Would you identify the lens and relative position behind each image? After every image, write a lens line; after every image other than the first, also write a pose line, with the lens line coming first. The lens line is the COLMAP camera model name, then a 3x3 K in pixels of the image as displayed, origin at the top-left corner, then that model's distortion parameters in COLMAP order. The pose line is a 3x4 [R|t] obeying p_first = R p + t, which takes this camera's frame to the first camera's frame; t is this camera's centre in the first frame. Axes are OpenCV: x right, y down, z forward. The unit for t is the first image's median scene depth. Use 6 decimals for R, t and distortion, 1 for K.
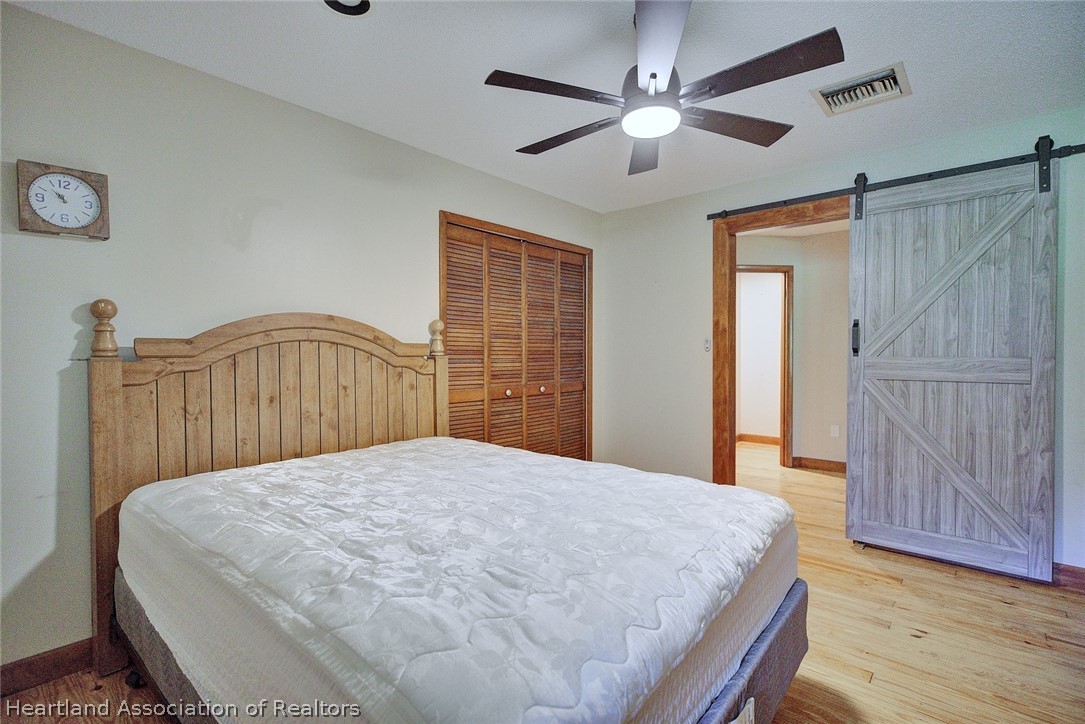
lens RADIAL K [[508.4, 0, 542.8], [0, 508.4, 361.0], [0, 0, 1]] dist [-0.006247, 0.000219]
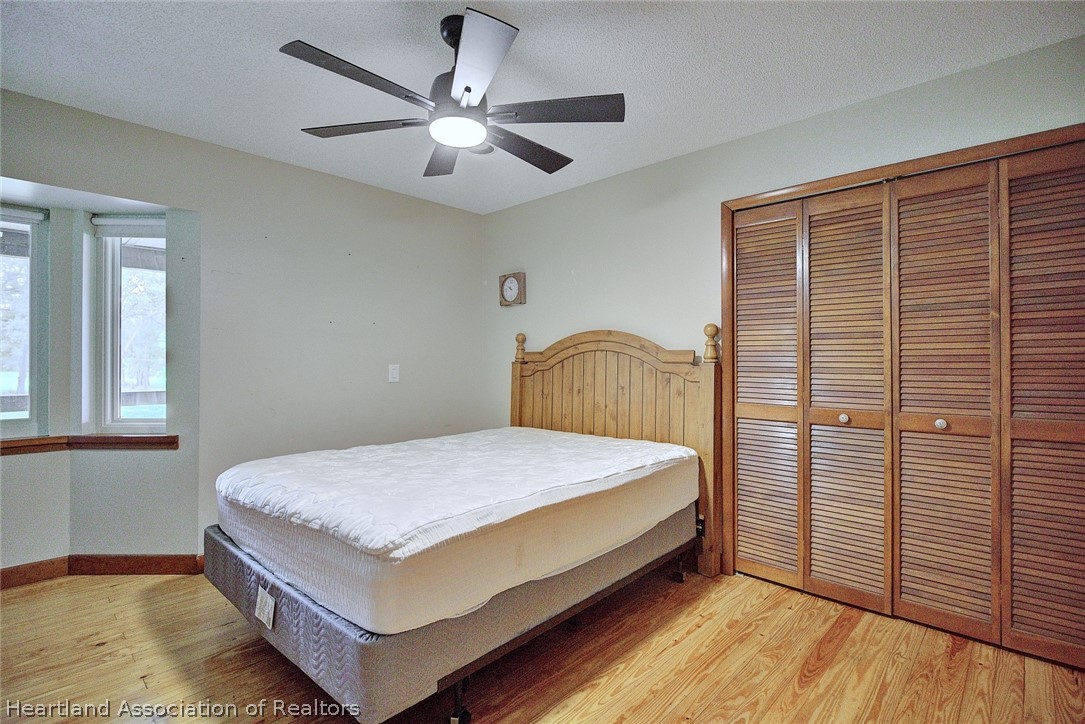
lens RADIAL K [[508.4, 0, 543.0], [0, 508.4, 362.0], [0, 0, 1]] dist [-0.006247, 0.000219]
pose [[-0.032674, 0.003501, -0.999460, 0.850199], [-0.016228, 0.999860, 0.004033, -0.011962], [0.999334, 0.016351, -0.032612, 0.846282]]
